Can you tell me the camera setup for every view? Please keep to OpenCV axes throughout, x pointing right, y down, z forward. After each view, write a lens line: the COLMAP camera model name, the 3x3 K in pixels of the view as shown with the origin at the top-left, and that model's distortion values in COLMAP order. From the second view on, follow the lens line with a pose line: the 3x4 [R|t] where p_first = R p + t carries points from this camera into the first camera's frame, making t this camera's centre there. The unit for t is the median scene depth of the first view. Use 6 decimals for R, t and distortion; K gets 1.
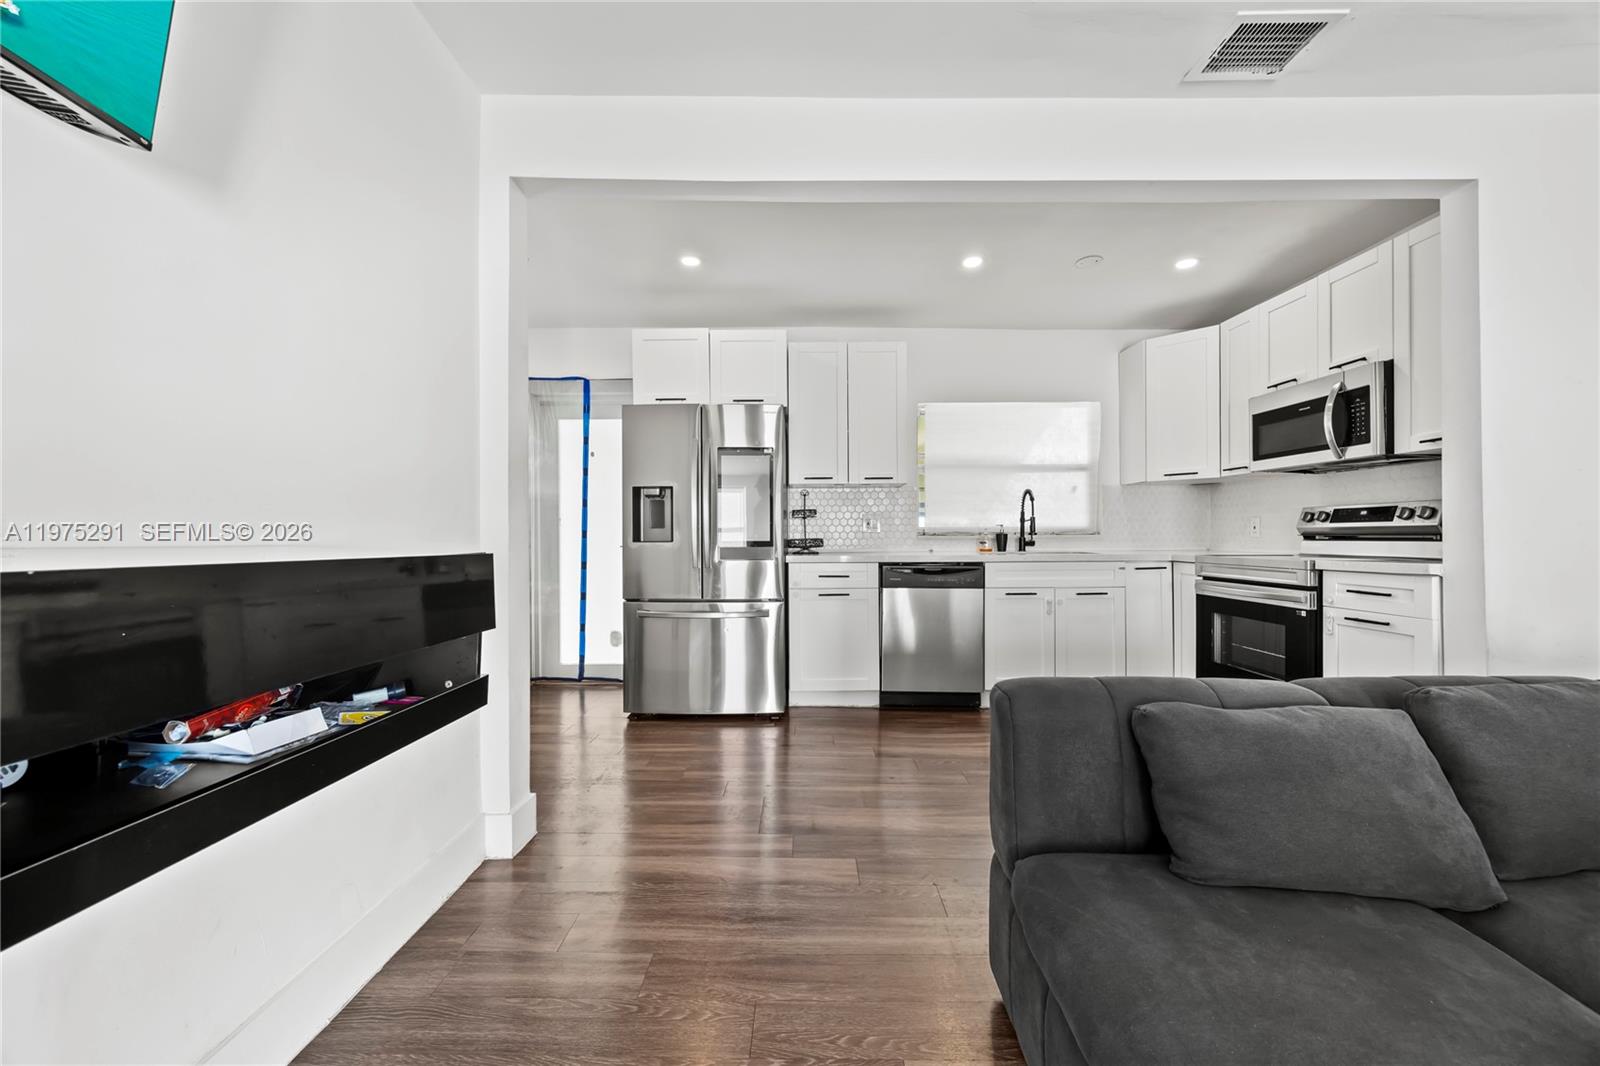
lens RADIAL K [[623.3, 0, 799.1], [0, 623.3, 534.6], [0, 0, 1]] dist [0.000076, 0.000216]
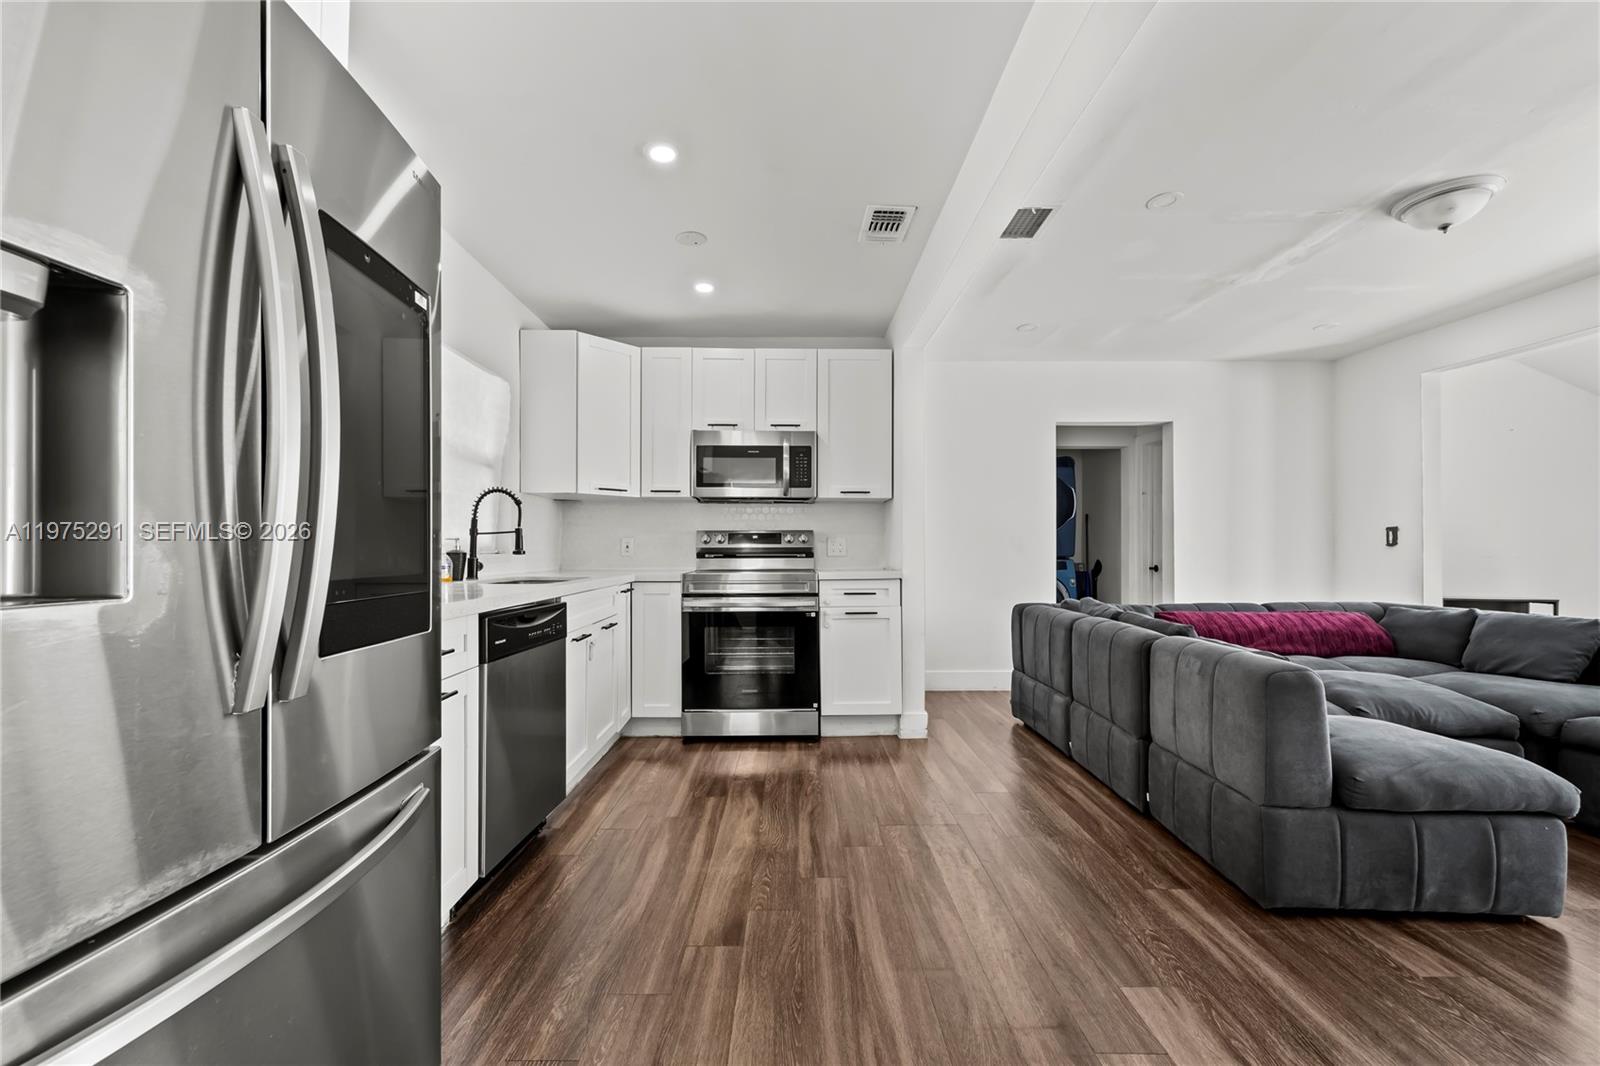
lens RADIAL K [[634.0, 0, 802.1], [0, 634.0, 544.1], [0, 0, 1]] dist [0.000848, 0.000201]
pose [[-0.018750, 0.013215, 0.999737, -0.386908], [0.000824, 0.999913, -0.013202, -0.001333], [-0.999824, 0.000576, -0.018759, 0.804189]]
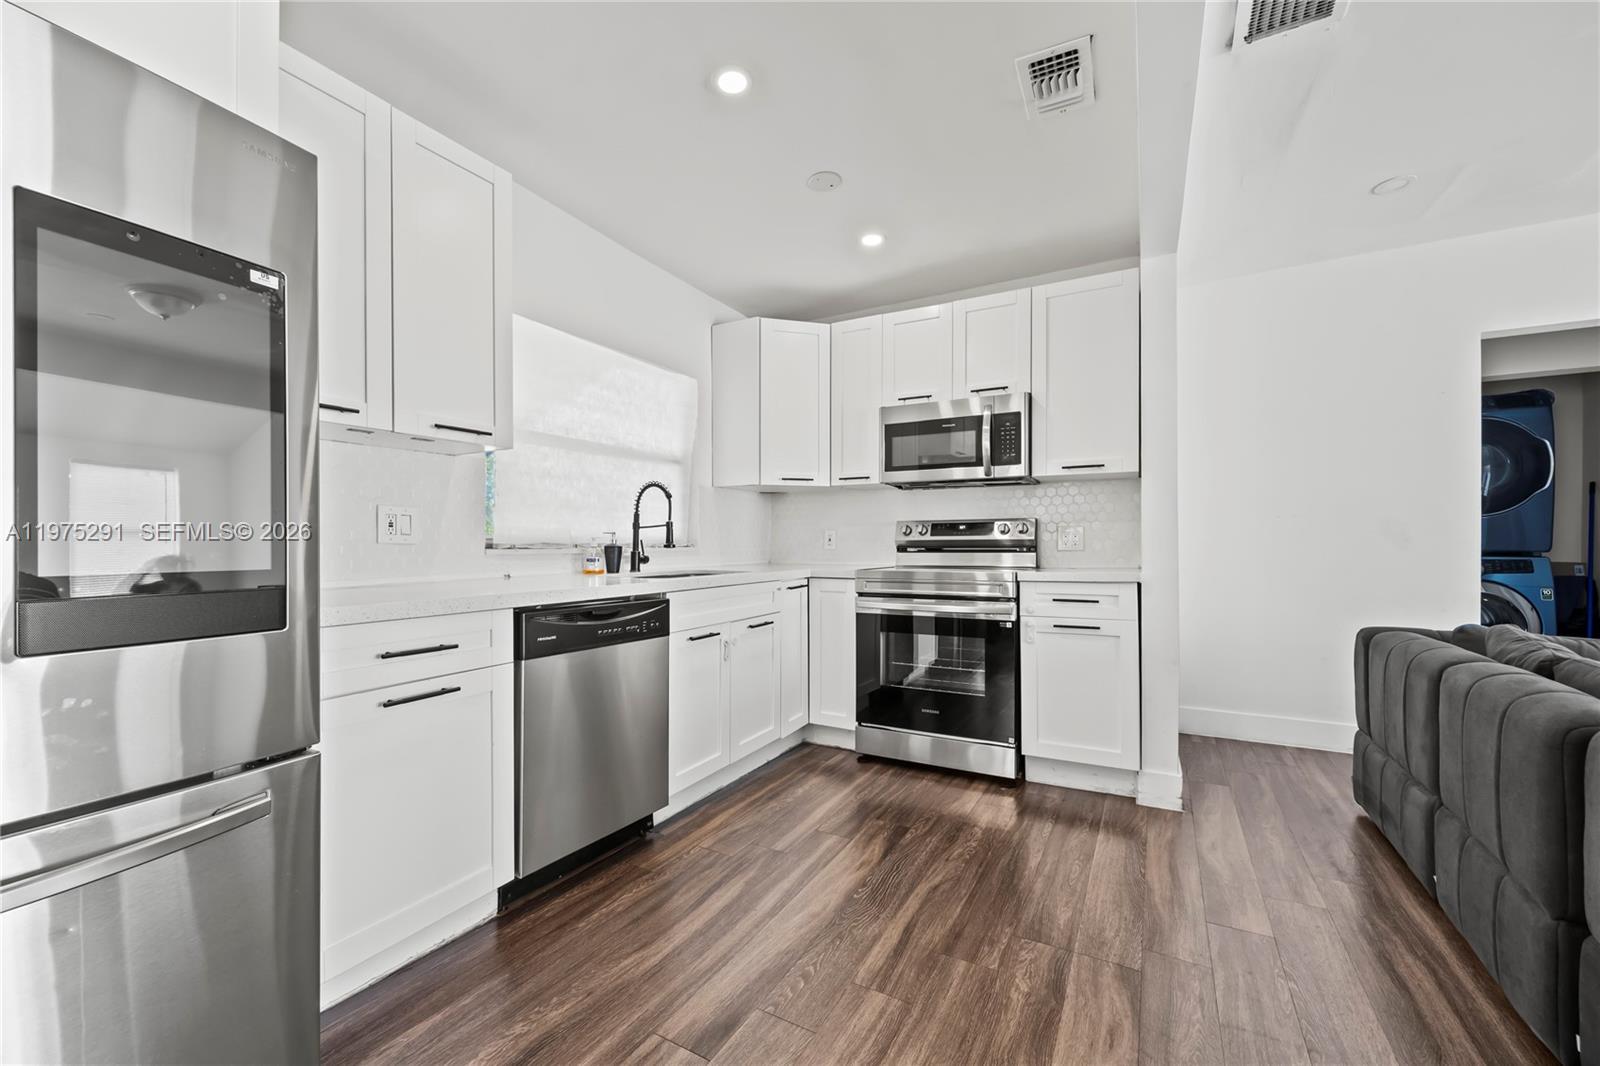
lens RADIAL K [[634.0, 0, 802.1], [0, 634.0, 544.1], [0, 0, 1]] dist [0.000848, 0.000201]
pose [[0.479672, 0.001294, 0.877447, -0.197790], [0.000220, 0.999999, -0.001595, -0.002636], [-0.877448, 0.000958, 0.479671, 0.614371]]
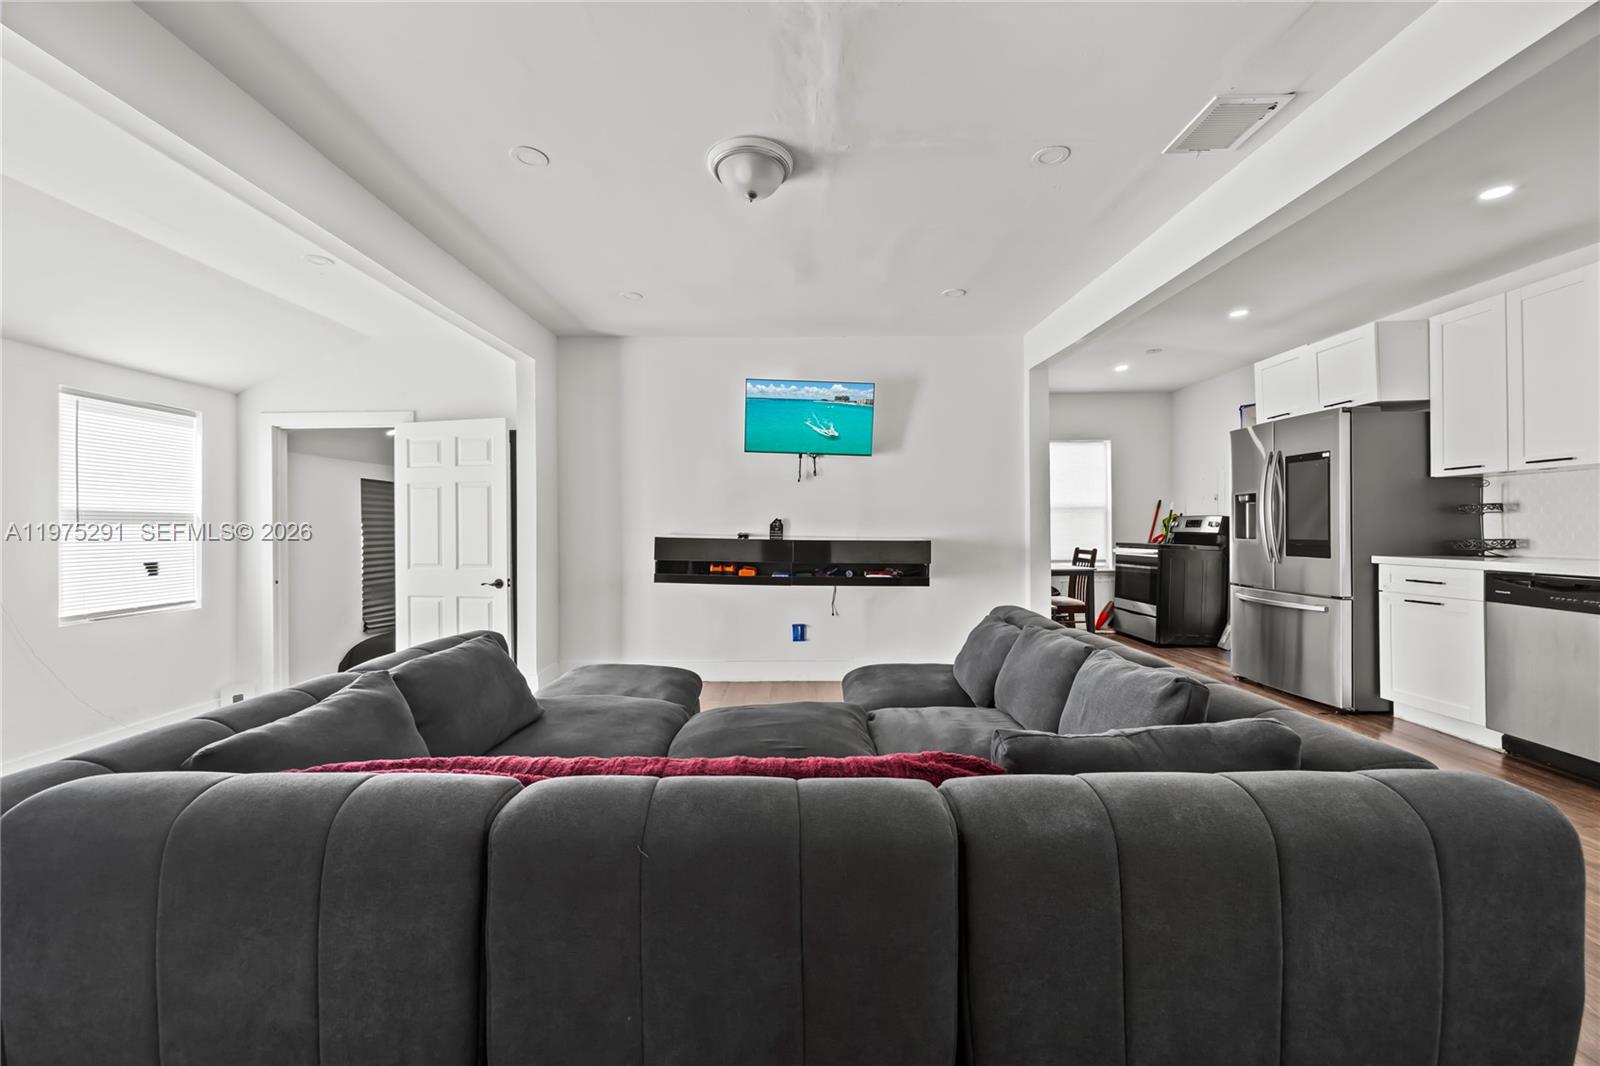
lens RADIAL K [[609.3, 0, 800.0], [0, 609.3, 533.0], [0, 0, 1]] dist [0.001700, -0.000020]
pose [[0.008171, 0.011288, -0.999903, 0.972902], [0.003602, 0.999929, 0.011318, -0.016439], [0.999960, -0.003694, 0.008130, 0.104564]]
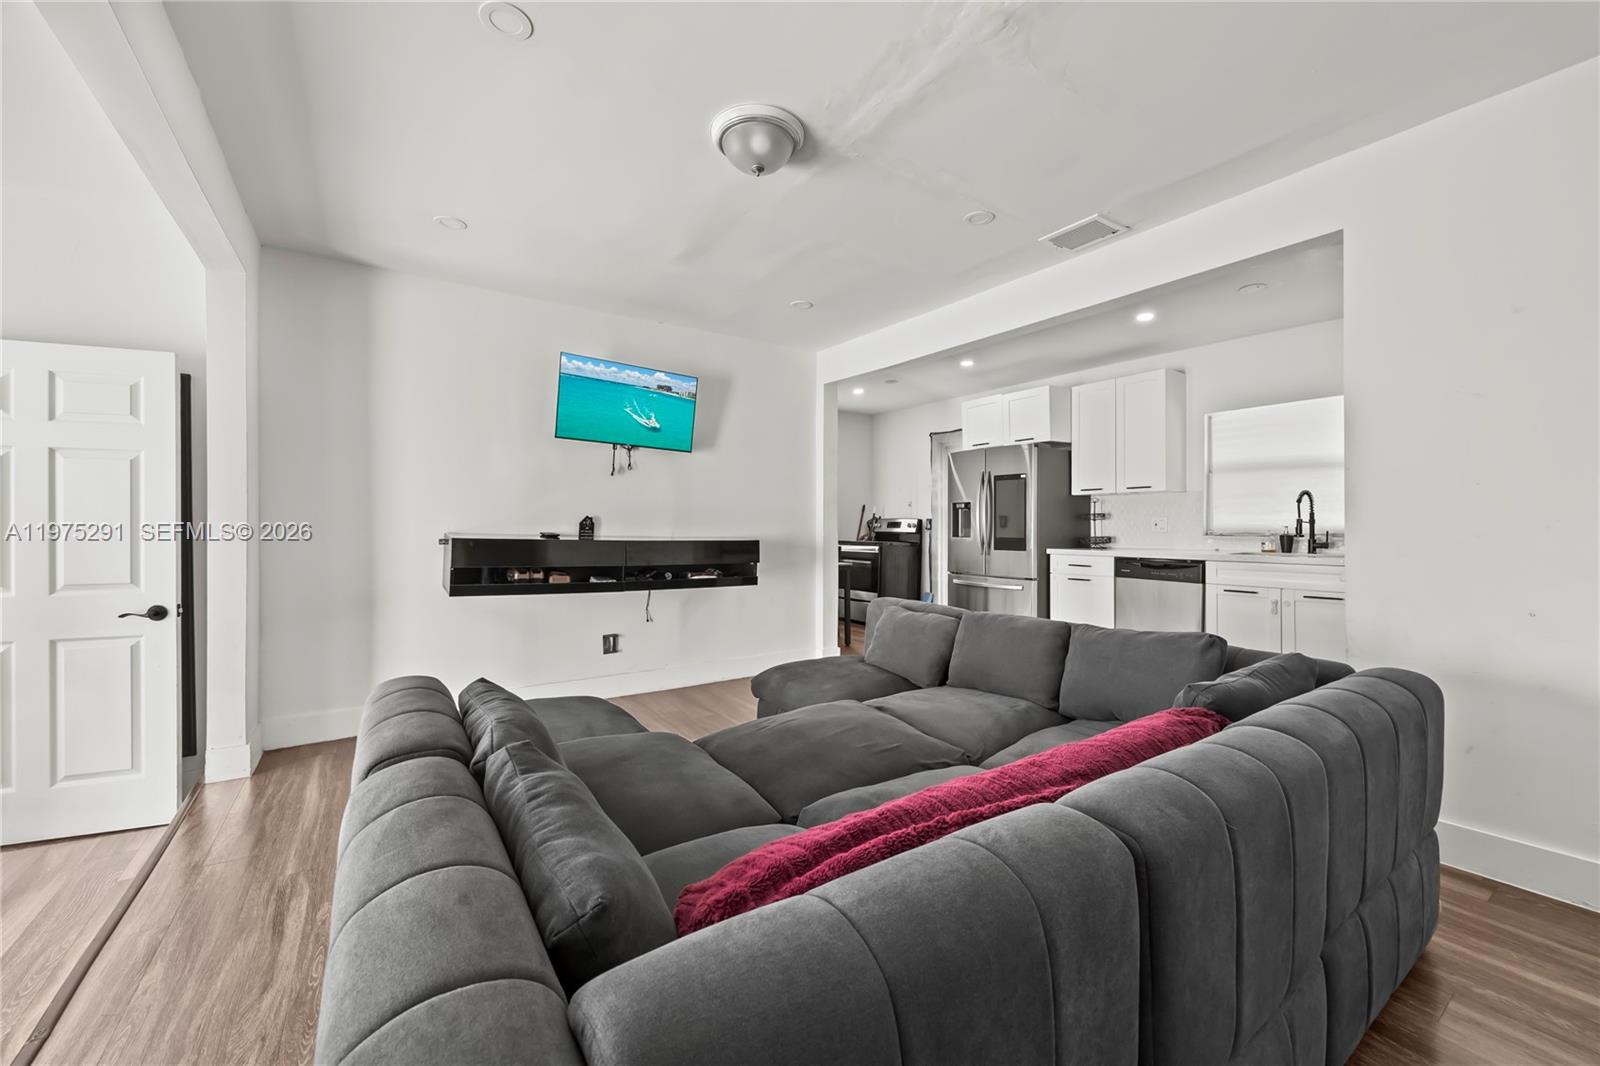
lens RADIAL K [[623.3, 0, 799.1], [0, 623.3, 534.6], [0, 0, 1]] dist [0.000076, 0.000216]
pose [[0.564106, 0.015093, -0.825564, 0.856896], [-0.004152, 0.999872, 0.015443, -0.017548], [0.825692, -0.005284, 0.564097, -0.252315]]
